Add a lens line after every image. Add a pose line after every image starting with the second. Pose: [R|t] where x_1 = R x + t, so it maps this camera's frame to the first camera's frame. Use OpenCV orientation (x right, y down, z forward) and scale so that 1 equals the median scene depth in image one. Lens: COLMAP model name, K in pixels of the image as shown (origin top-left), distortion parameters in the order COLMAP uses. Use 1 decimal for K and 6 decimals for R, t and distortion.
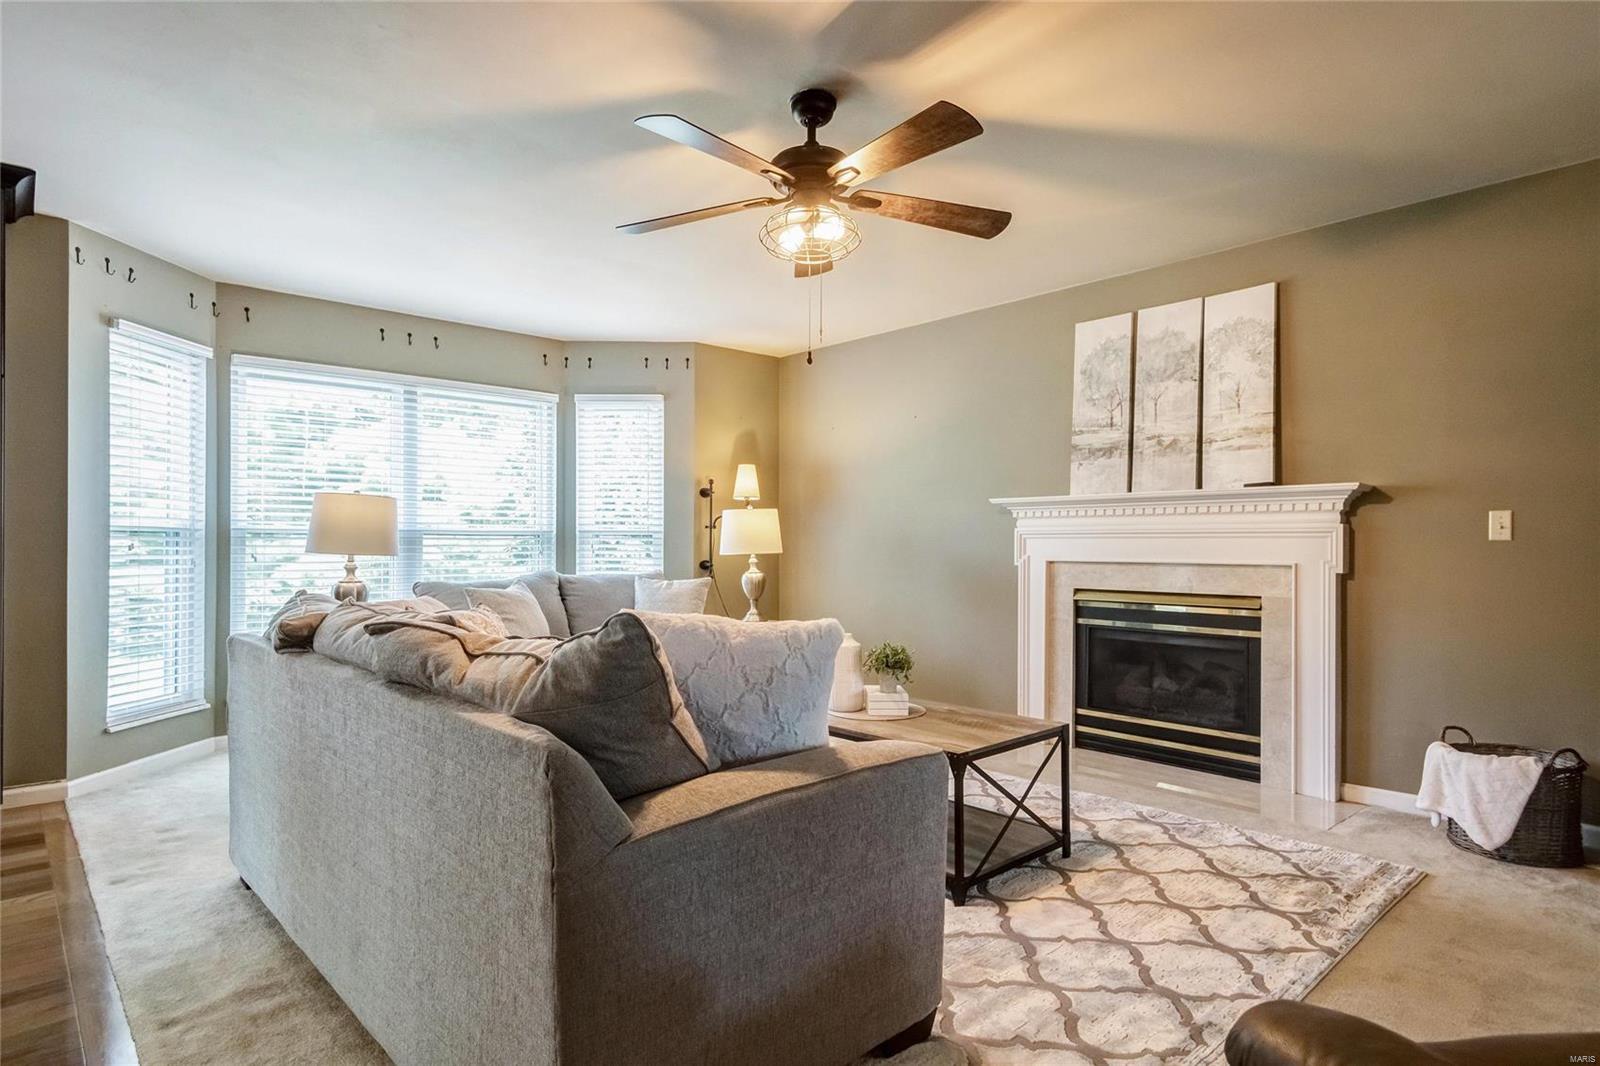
lens RADIAL K [[881.5, 0, 763.7], [0, 881.5, 542.6], [0, 0, 1]] dist [0.026212, -0.011823]
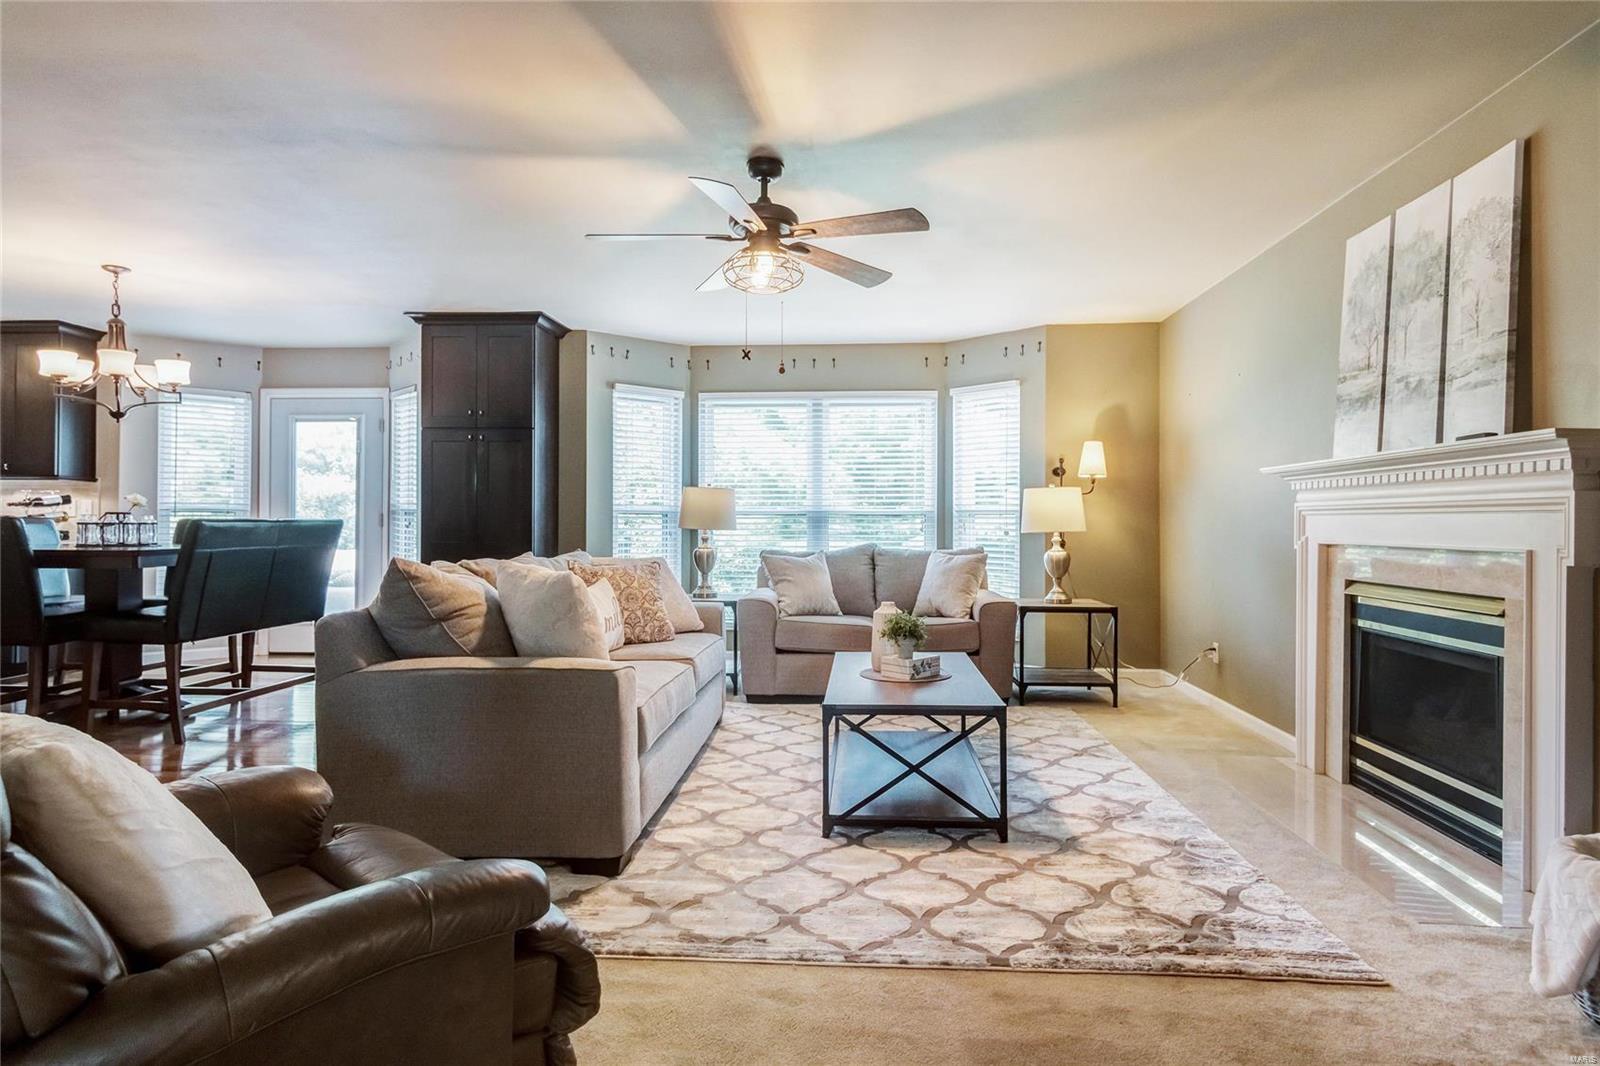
lens RADIAL K [[881.5, 0, 793.9], [0, 881.5, 519.4], [0, 0, 1]] dist [0.026212, -0.011823]
pose [[0.692442, -0.001756, -0.721471, 0.647855], [-0.001589, 0.999991, -0.003959, 0.003322], [0.721472, 0.003888, 0.692433, 0.116618]]
